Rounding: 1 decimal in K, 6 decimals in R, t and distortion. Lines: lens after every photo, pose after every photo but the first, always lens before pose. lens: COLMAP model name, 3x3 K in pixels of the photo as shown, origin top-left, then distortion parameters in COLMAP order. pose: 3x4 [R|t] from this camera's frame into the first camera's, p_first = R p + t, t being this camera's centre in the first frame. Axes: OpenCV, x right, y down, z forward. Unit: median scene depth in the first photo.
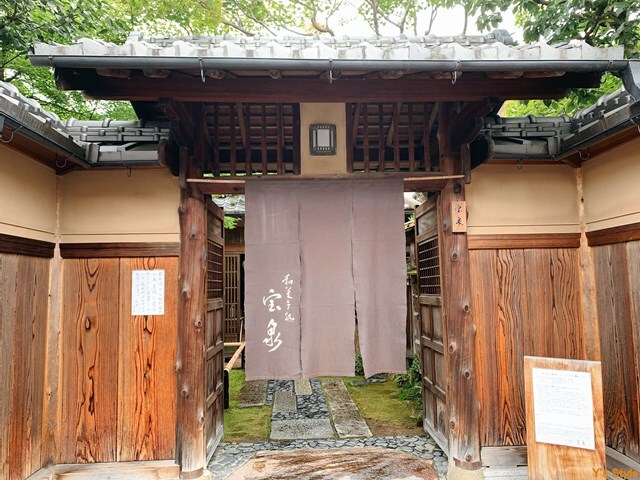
lens RADIAL K [[496.3, 0, 320.0], [0, 496.3, 240.0], [0, 0, 1]] dist [0.000600, 0.000929]
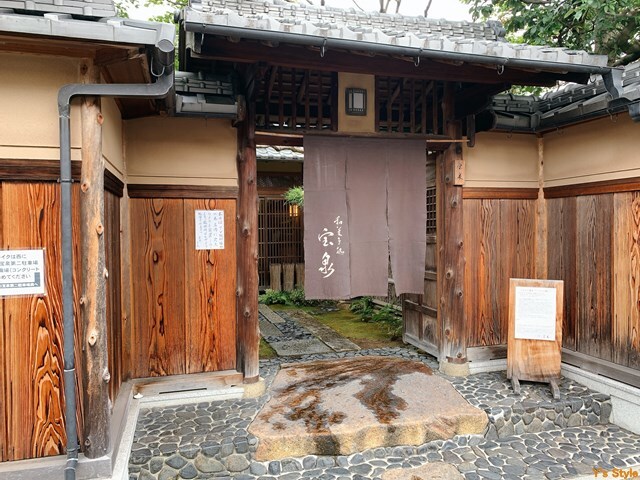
lens RADIAL K [[496.3, 0, 320.0], [0, 496.3, 240.0], [0, 0, 1]] dist [0.000600, 0.000929]
pose [[0.971171, 0.004203, 0.238346, -0.373886], [-0.031368, 0.993404, 0.110297, -0.004570], [-0.236310, -0.114593, 0.964897, -0.161143]]
